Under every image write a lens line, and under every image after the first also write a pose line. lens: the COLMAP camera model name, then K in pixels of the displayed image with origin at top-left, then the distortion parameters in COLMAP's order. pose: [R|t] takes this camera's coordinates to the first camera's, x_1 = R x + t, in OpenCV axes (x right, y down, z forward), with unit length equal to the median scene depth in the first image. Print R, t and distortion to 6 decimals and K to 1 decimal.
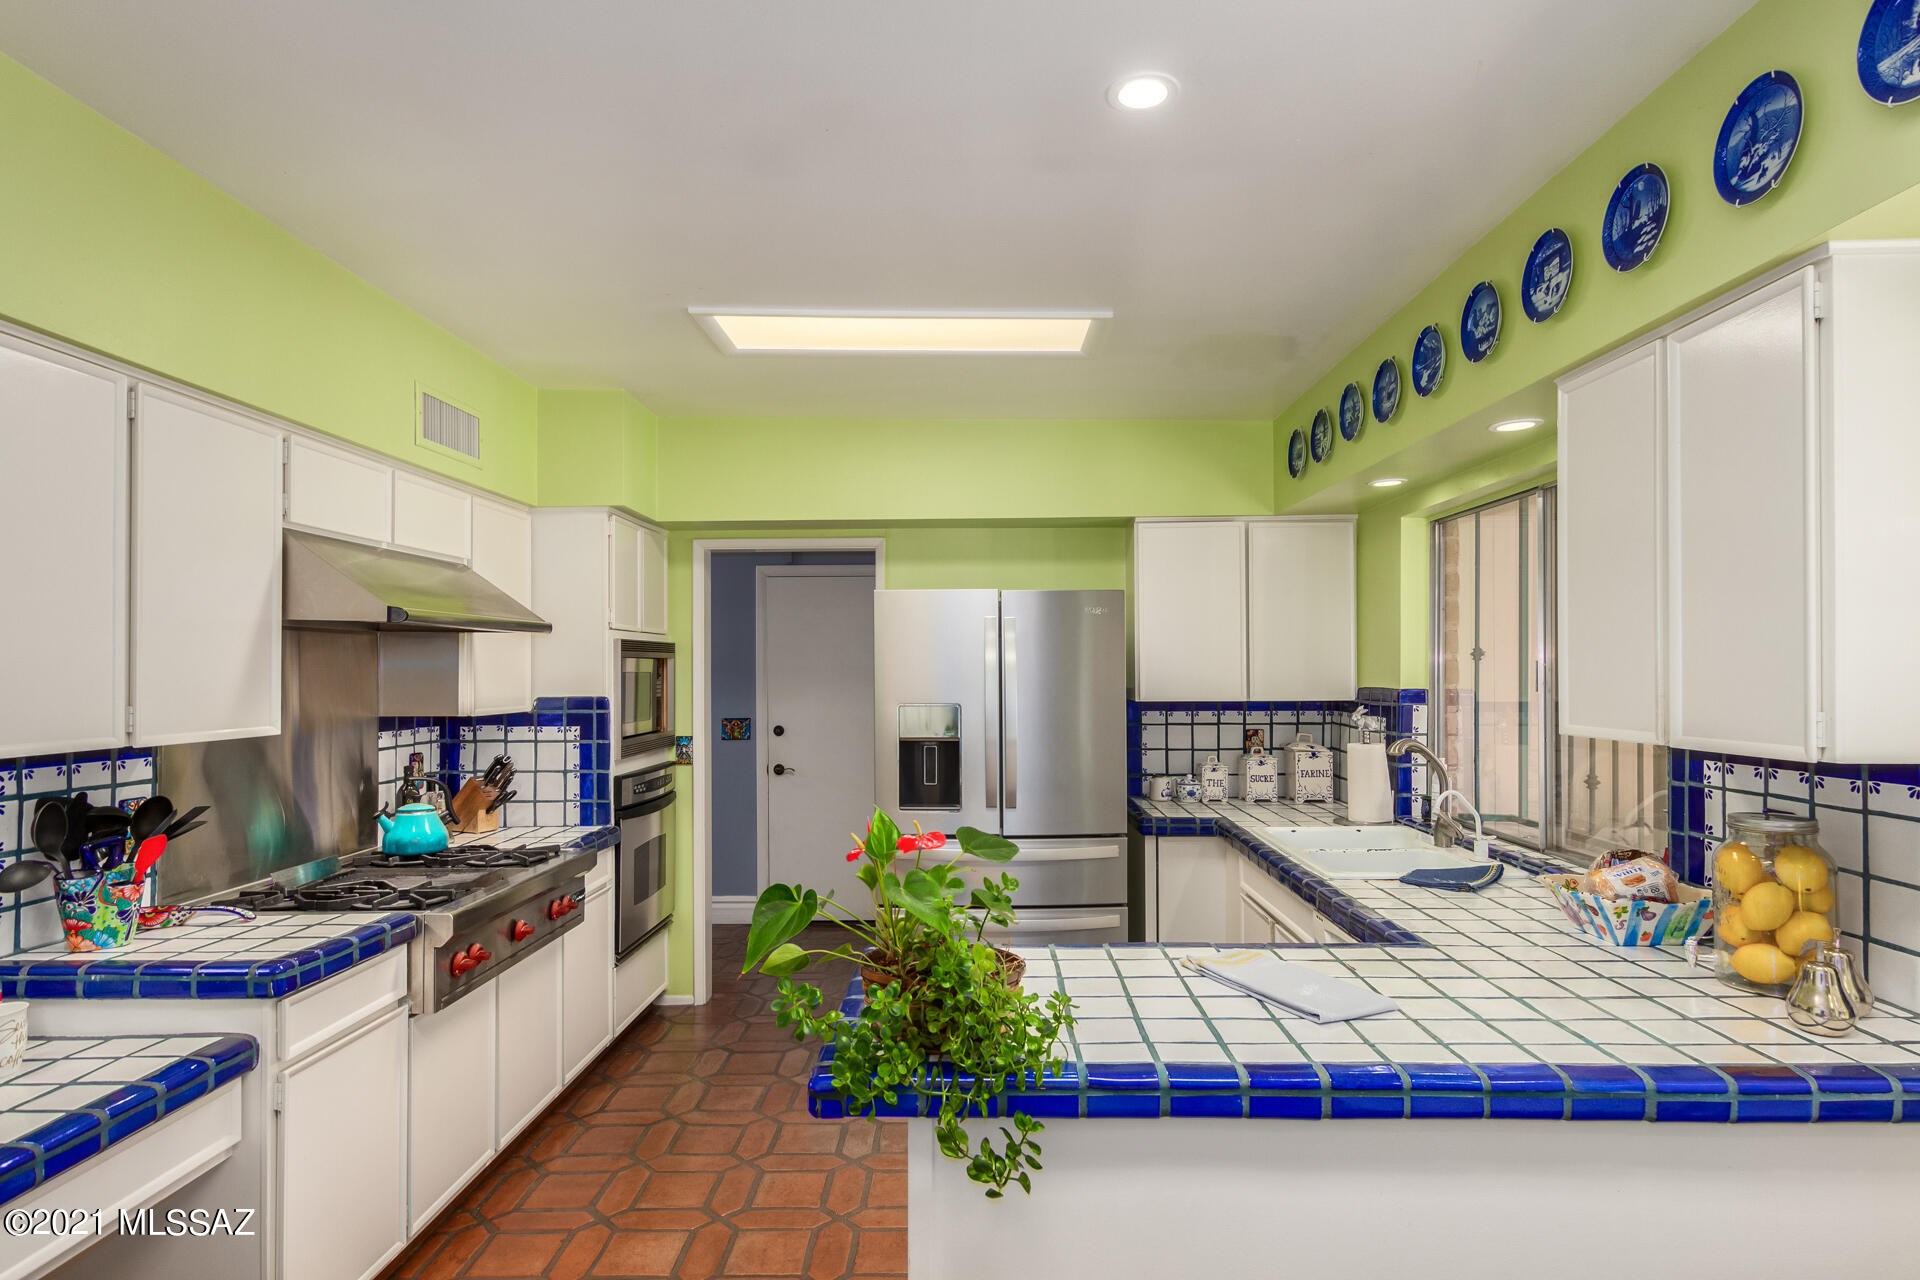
lens RADIAL K [[1065.2, 0, 1014.5], [0, 1065.2, 663.6], [0, 0, 1]] dist [0.014954, -0.004588]
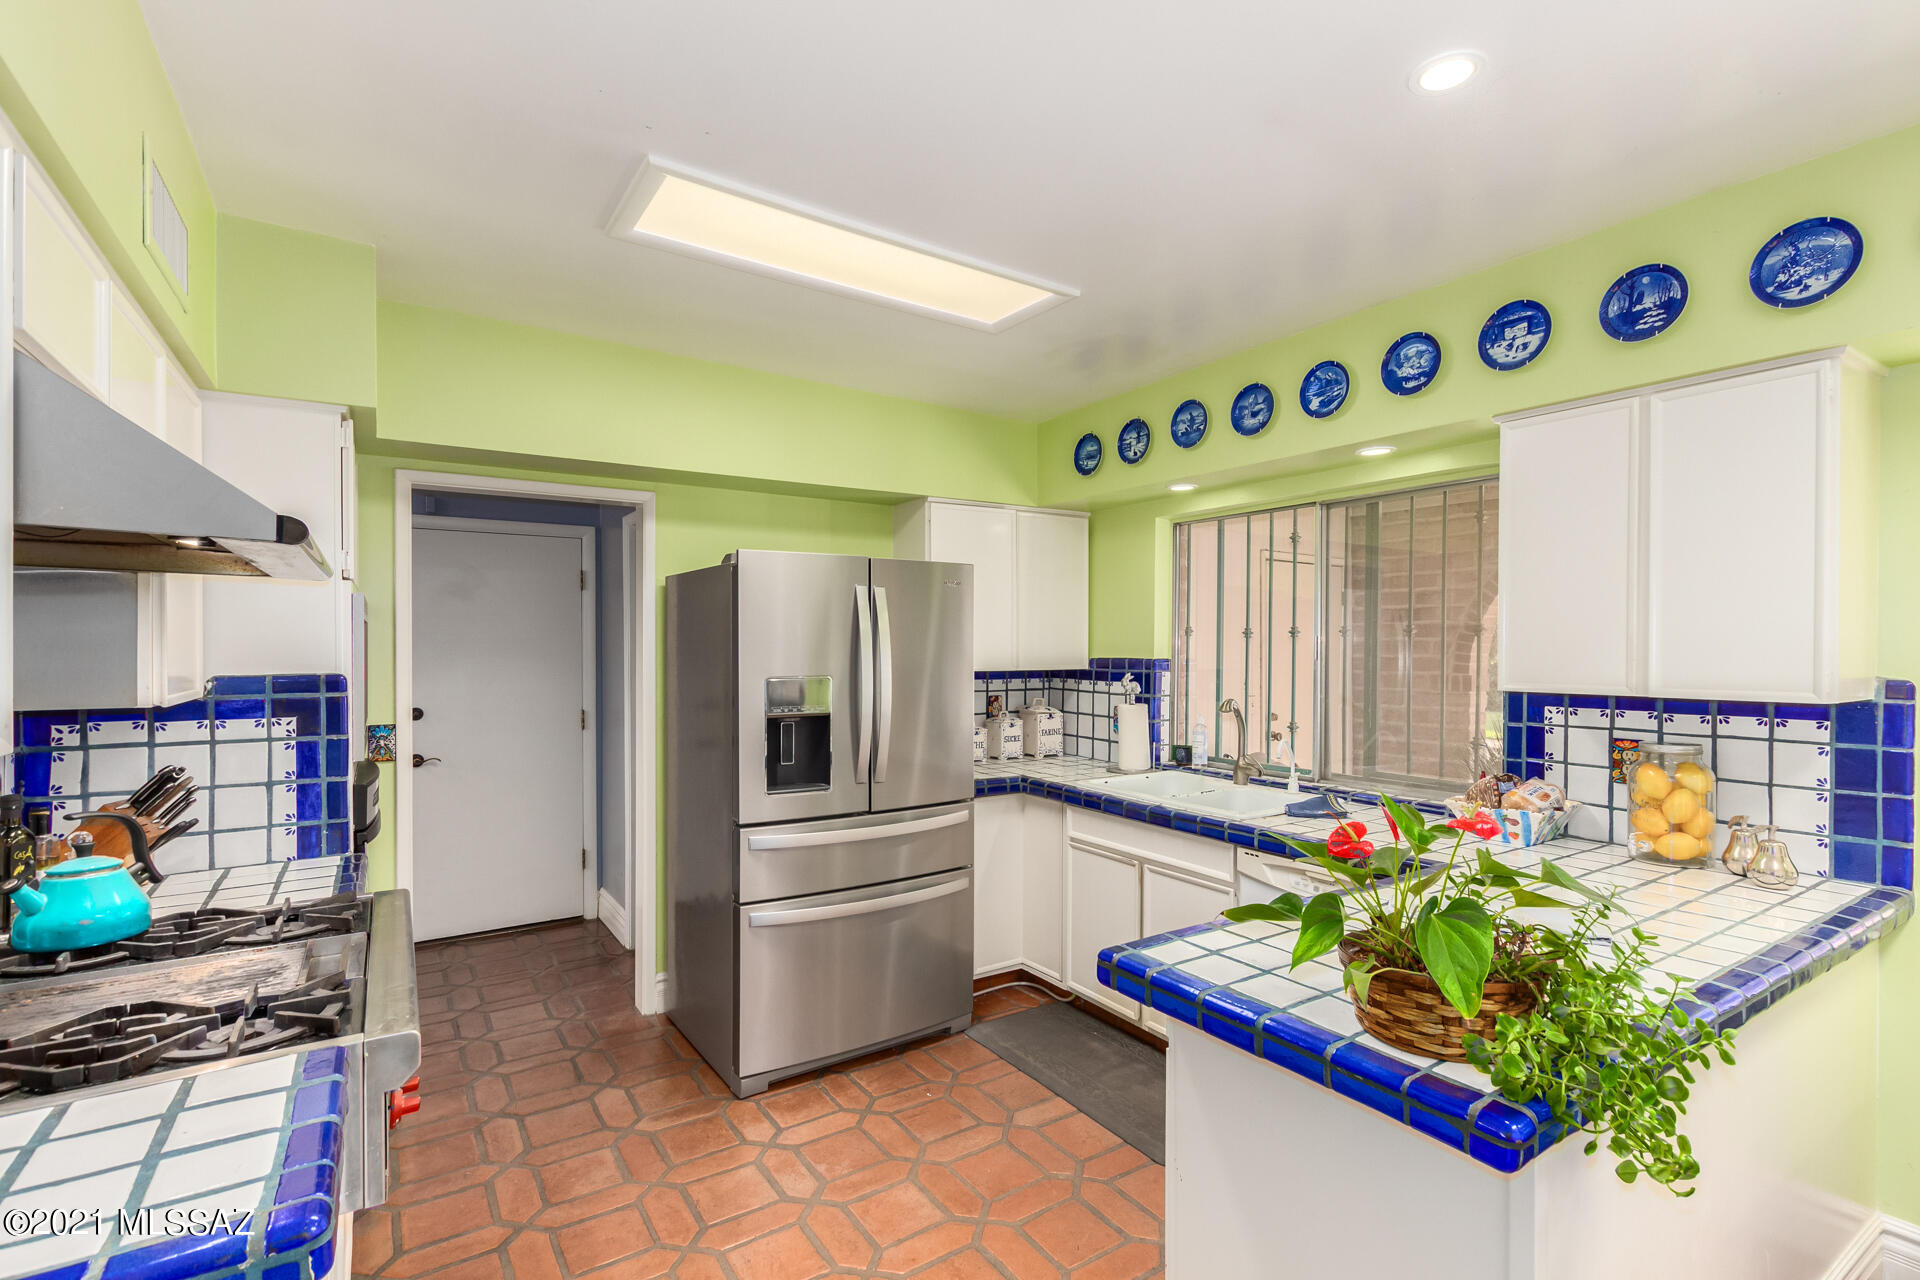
lens RADIAL K [[882.3, 0, 987.5], [0, 882.3, 653.9], [0, 0, 1]] dist [0.002755, -0.001169]
pose [[0.826599, -0.000847, 0.562791, -0.358822], [-0.006850, 0.999910, 0.011566, 0.007736], [-0.562749, -0.013416, 0.826519, 0.270216]]
